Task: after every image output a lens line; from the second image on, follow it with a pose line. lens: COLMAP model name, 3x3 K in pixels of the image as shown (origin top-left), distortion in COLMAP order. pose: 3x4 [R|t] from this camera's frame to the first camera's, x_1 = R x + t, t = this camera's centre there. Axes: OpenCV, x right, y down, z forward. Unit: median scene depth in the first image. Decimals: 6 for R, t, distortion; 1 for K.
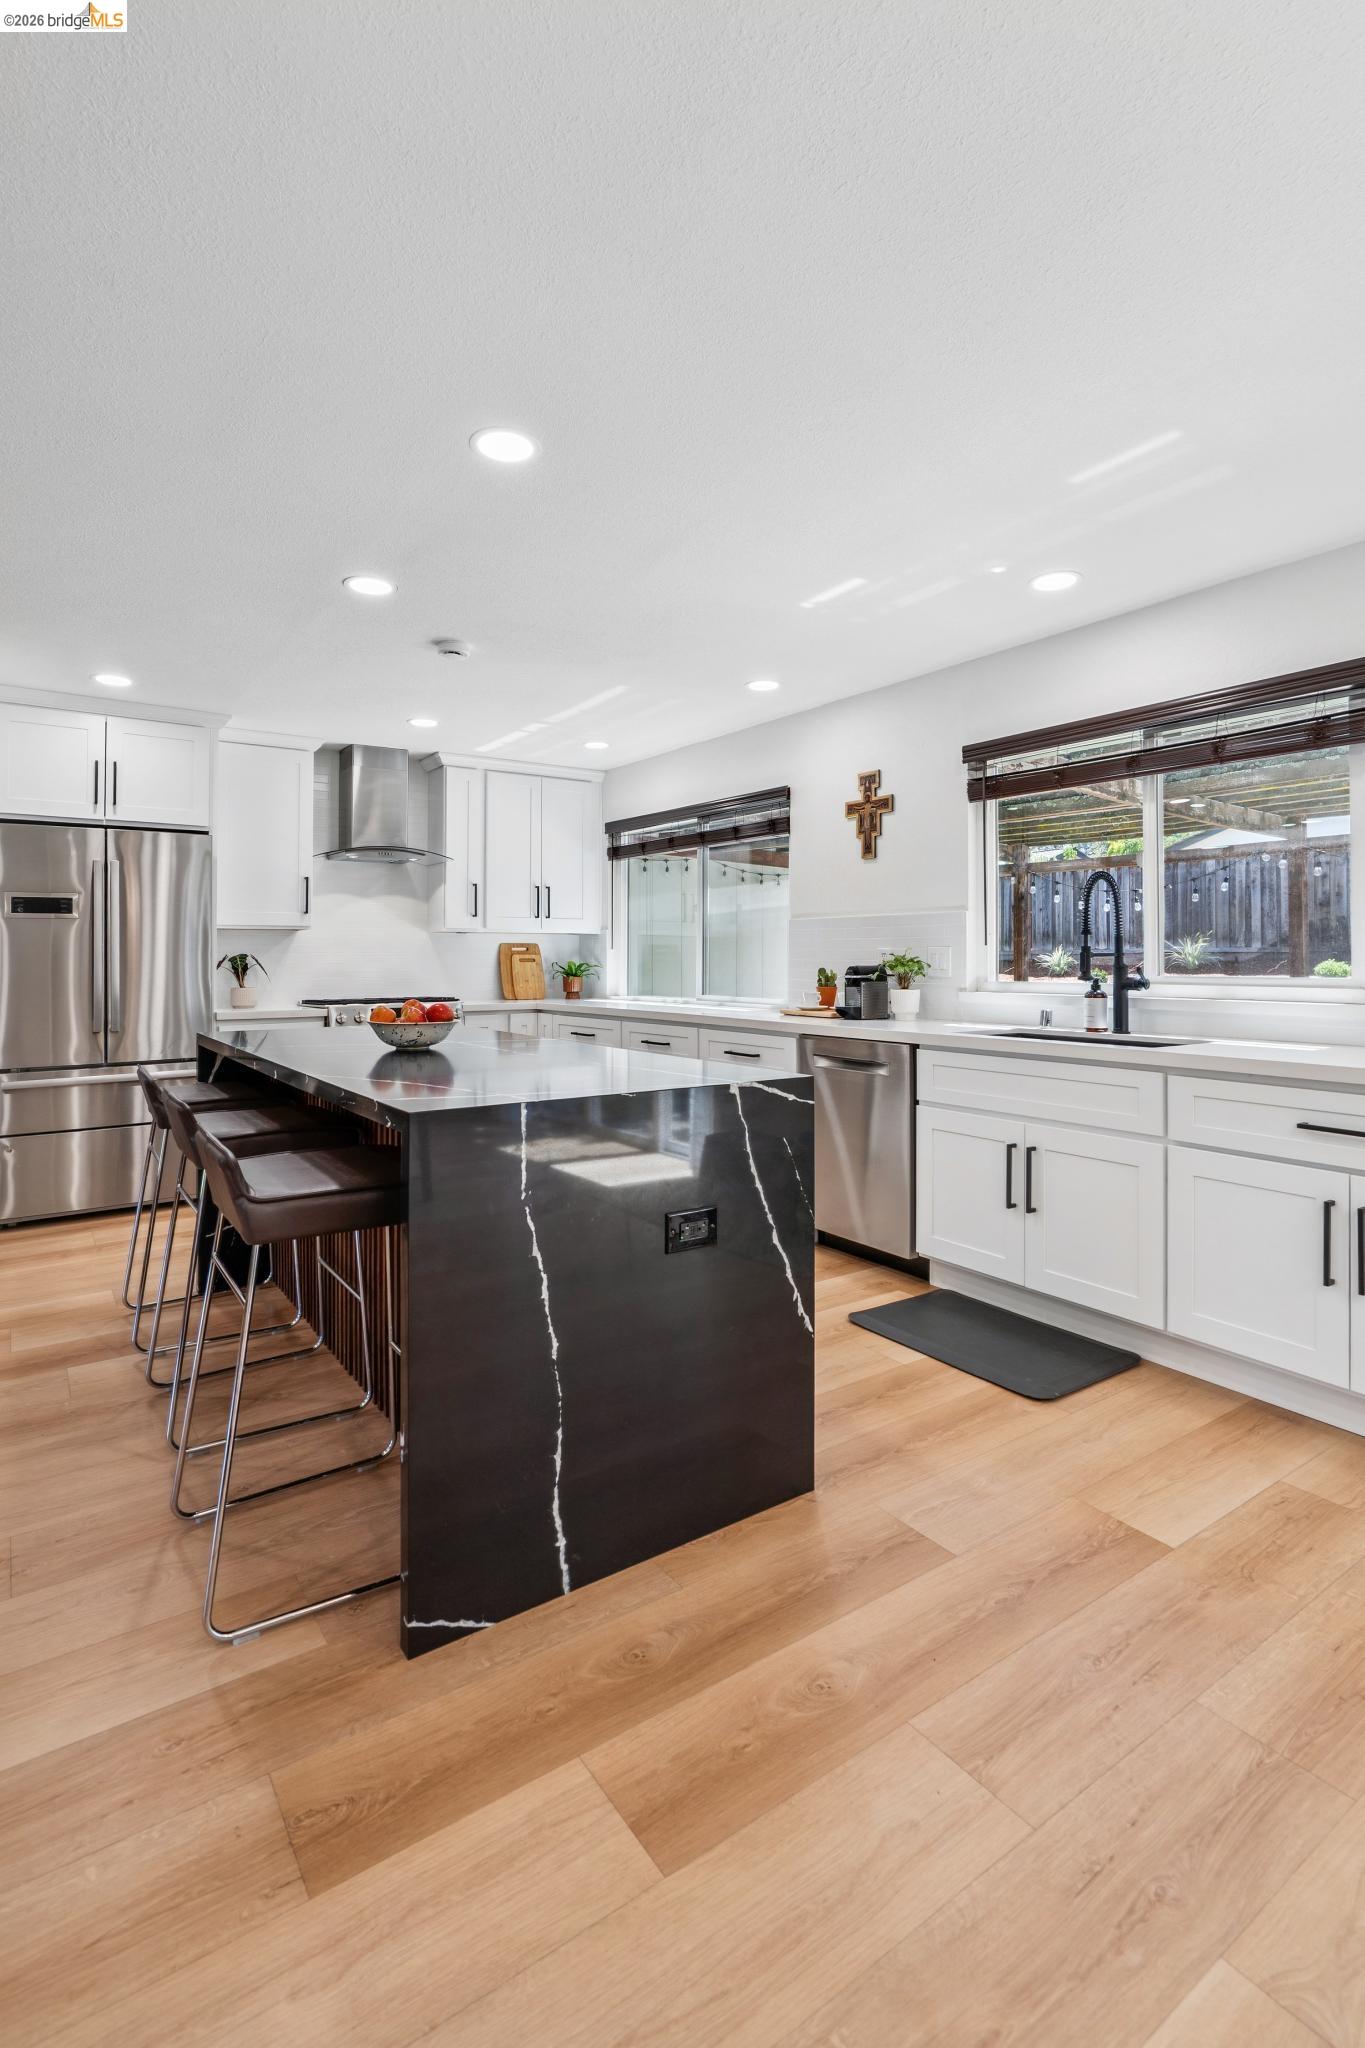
lens RADIAL K [[975.0, 0, 660.0], [0, 975.0, 955.9], [0, 0, 1]] dist [-0.018138, 0.000306]
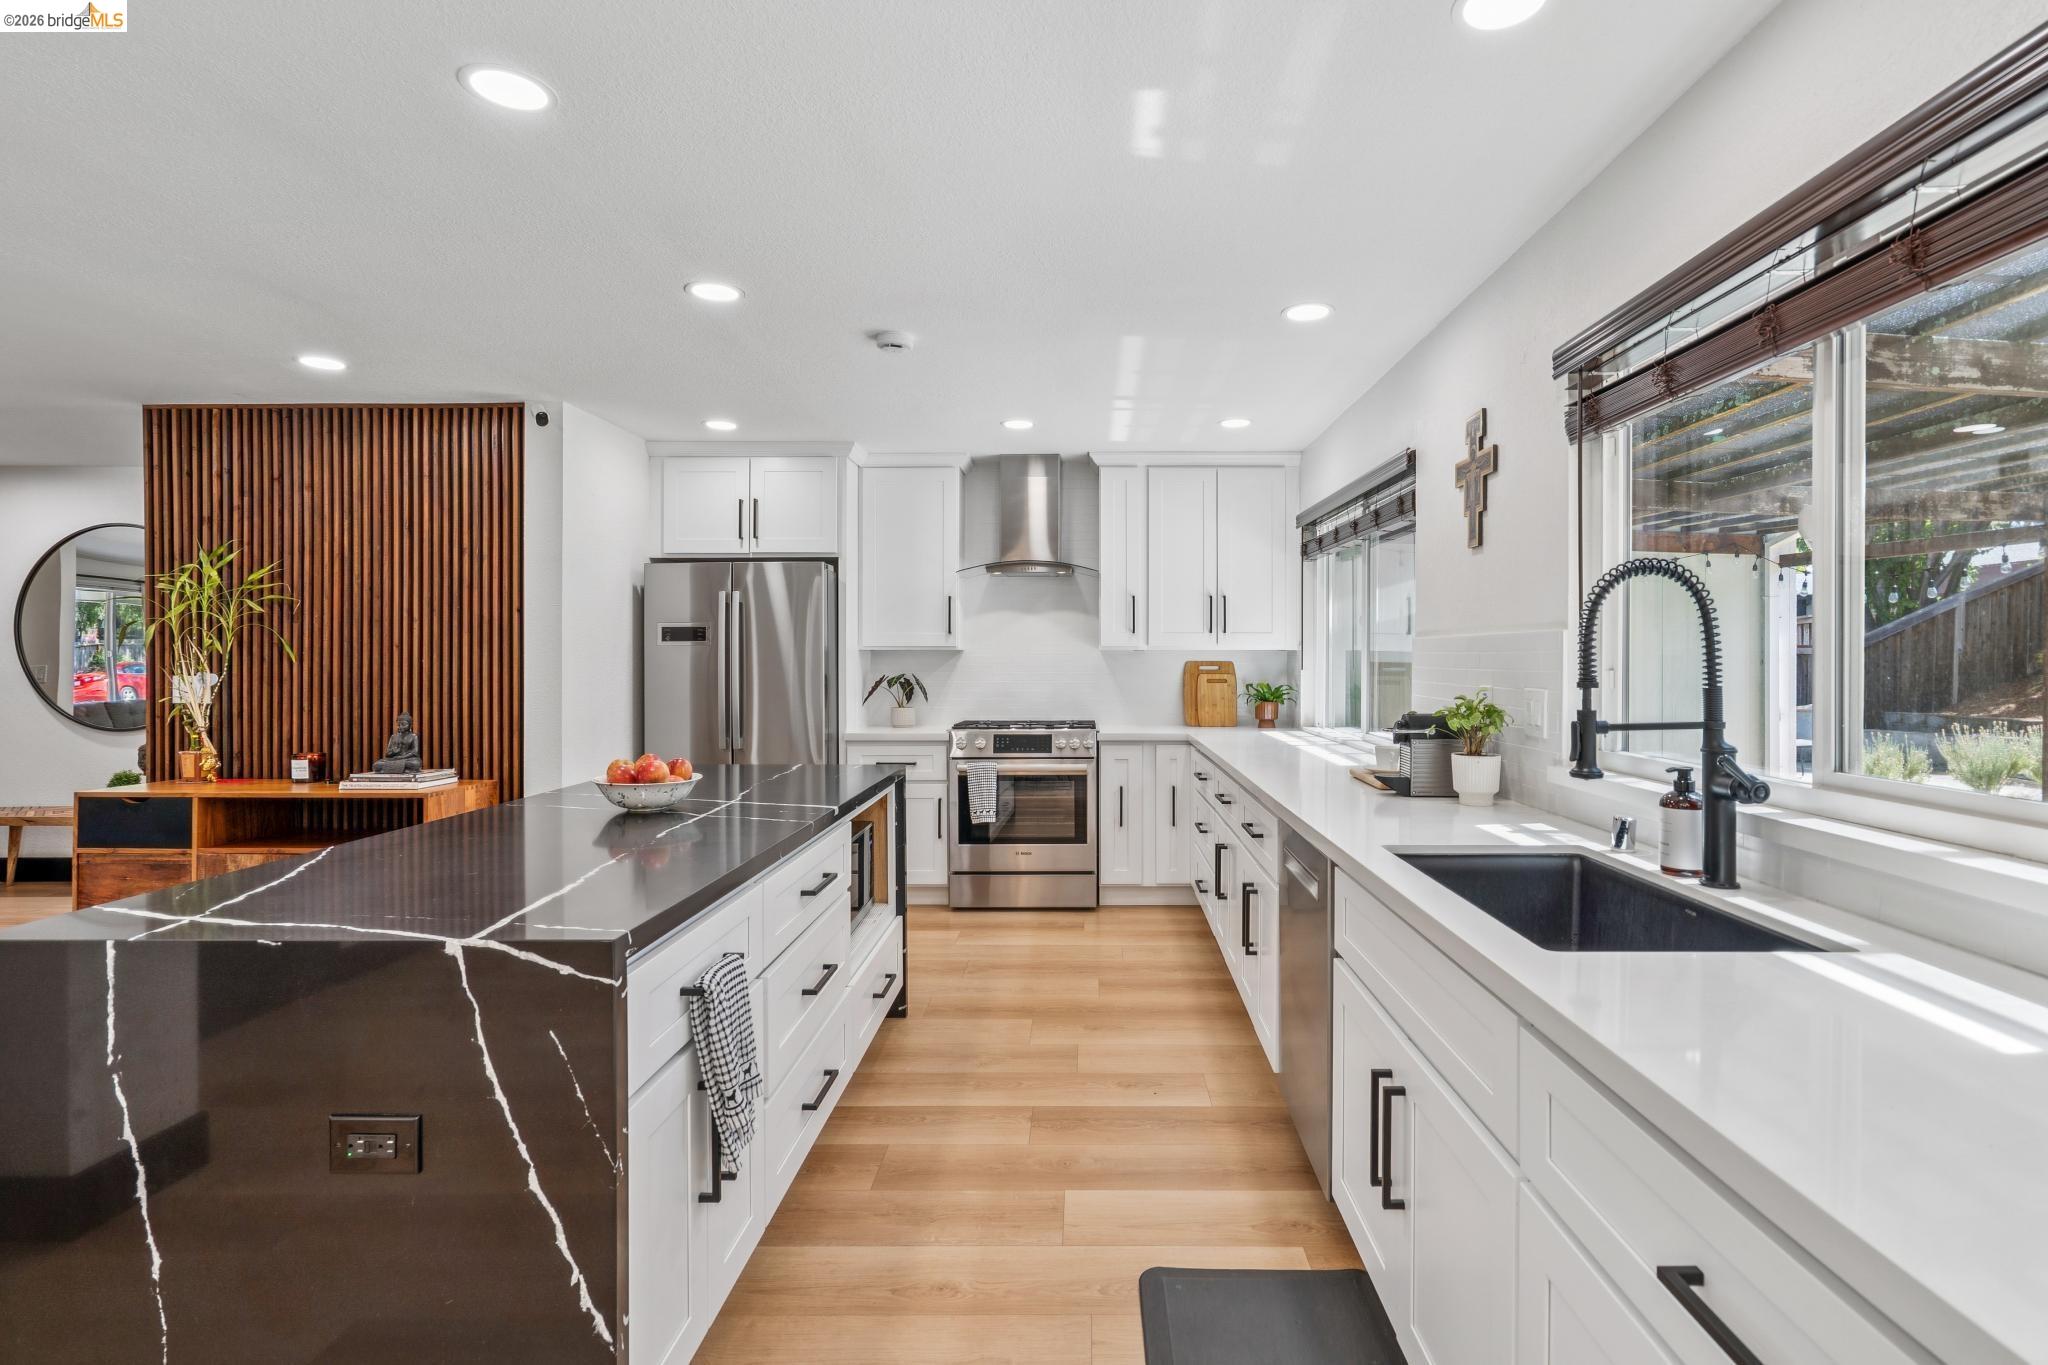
lens RADIAL K [[992.7, 0, 1081.5], [0, 992.7, 665.0], [0, 0, 1]] dist [-0.007297, -0.001011]
pose [[0.834256, 0.003110, -0.551368, 0.359774], [0.003490, 0.999934, 0.010922, -0.028611], [0.551366, -0.011036, 0.834191, 0.297800]]
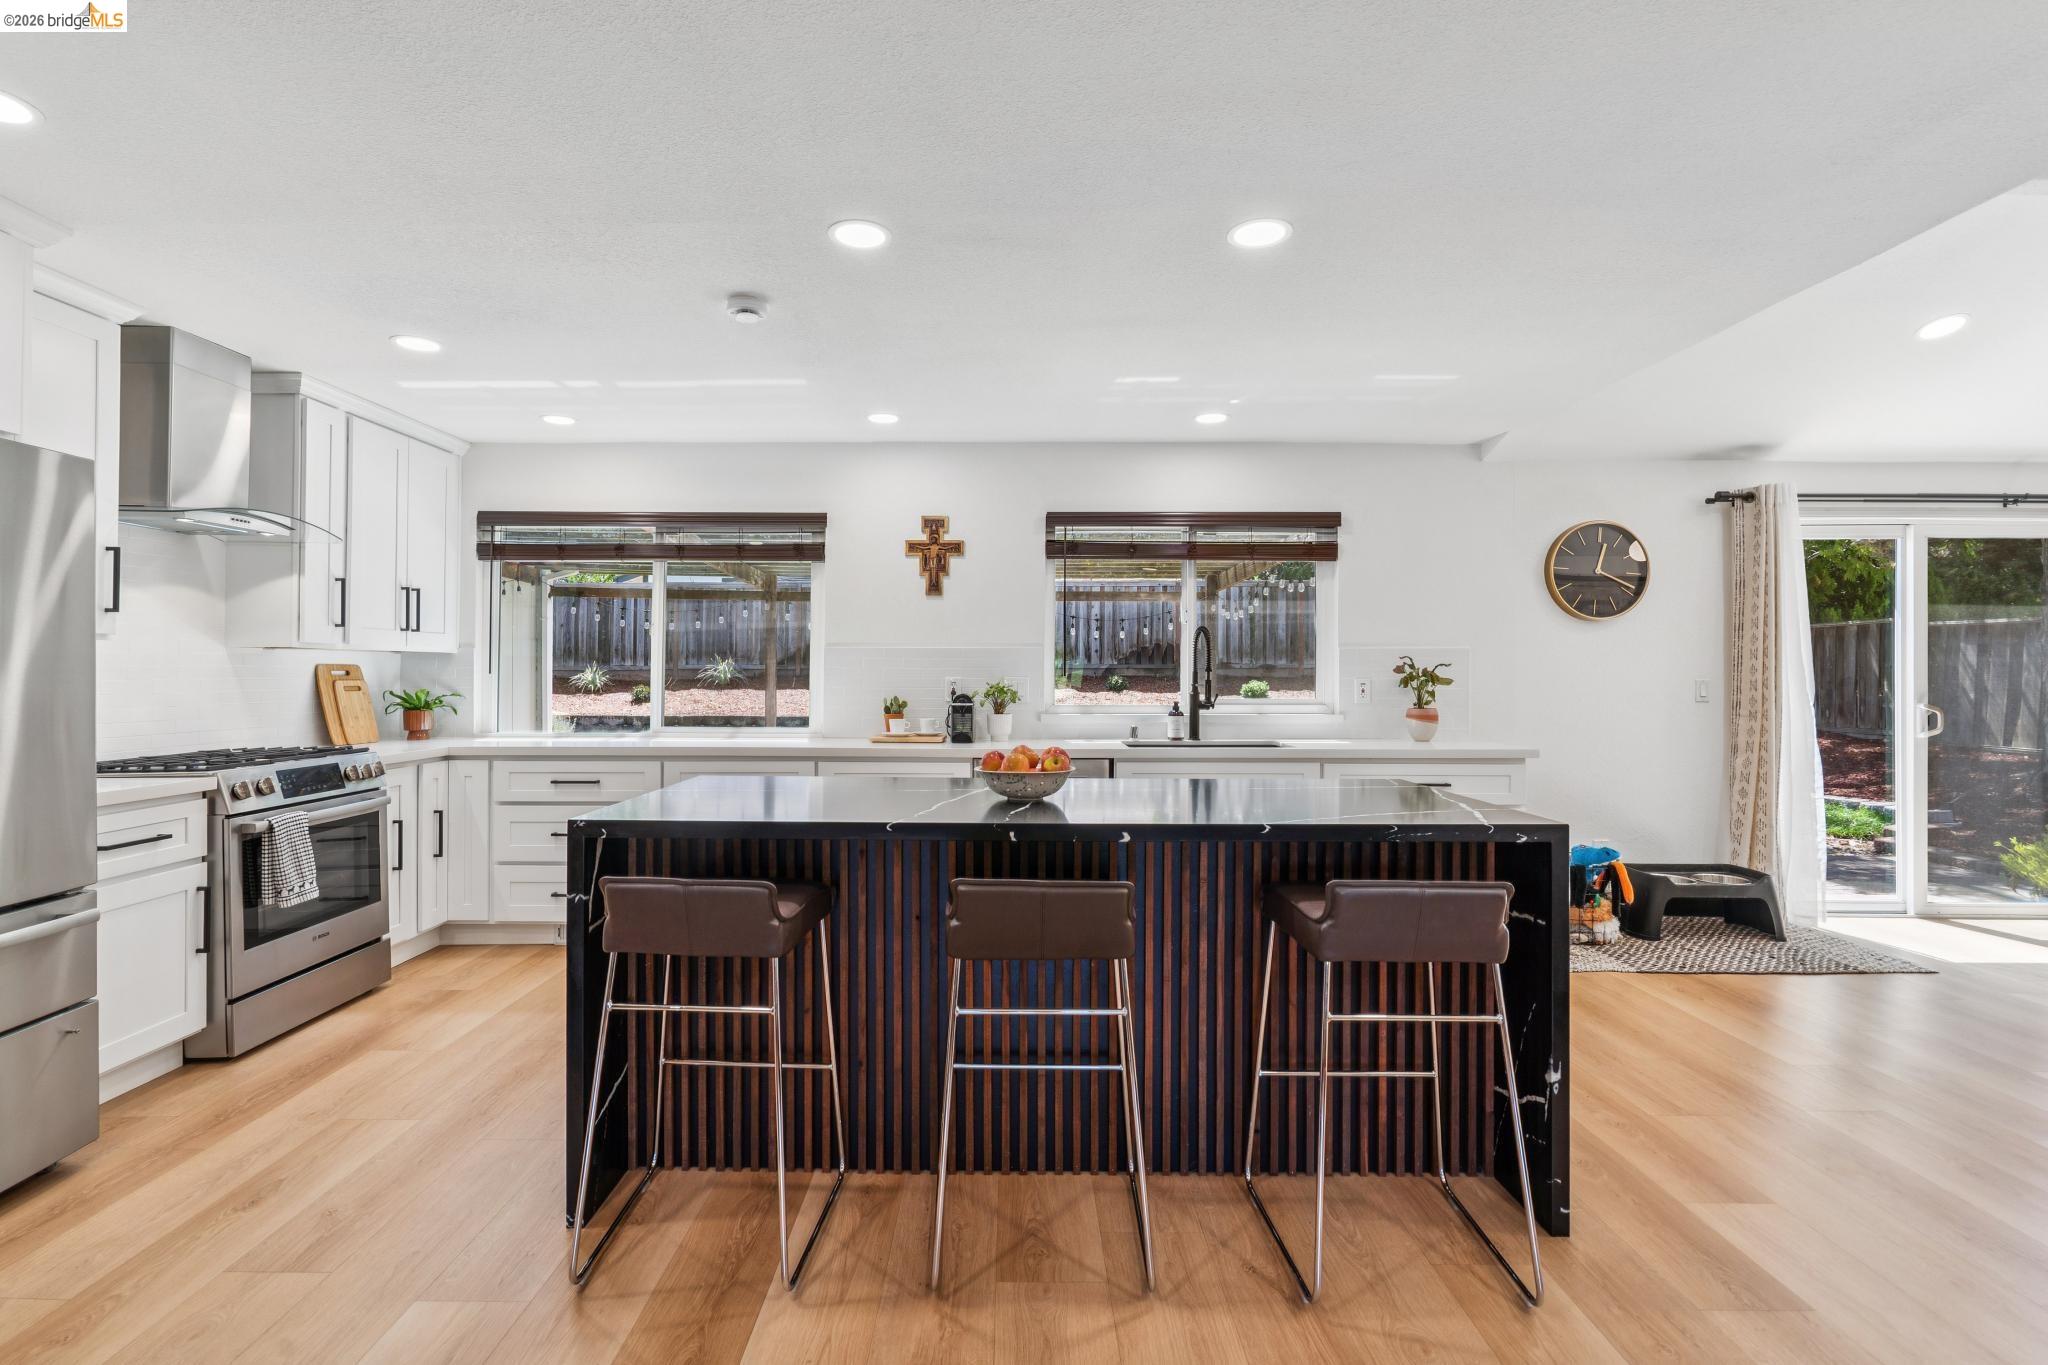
lens RADIAL K [[975.0, 0, 980.7], [0, 975.0, 669.9], [0, 0, 1]] dist [-0.018138, 0.000306]
pose [[0.581694, 0.003052, 0.813402, -0.645477], [-0.003921, 0.999992, -0.000948, -0.015002], [-0.813398, -0.002638, 0.581701, 0.318215]]
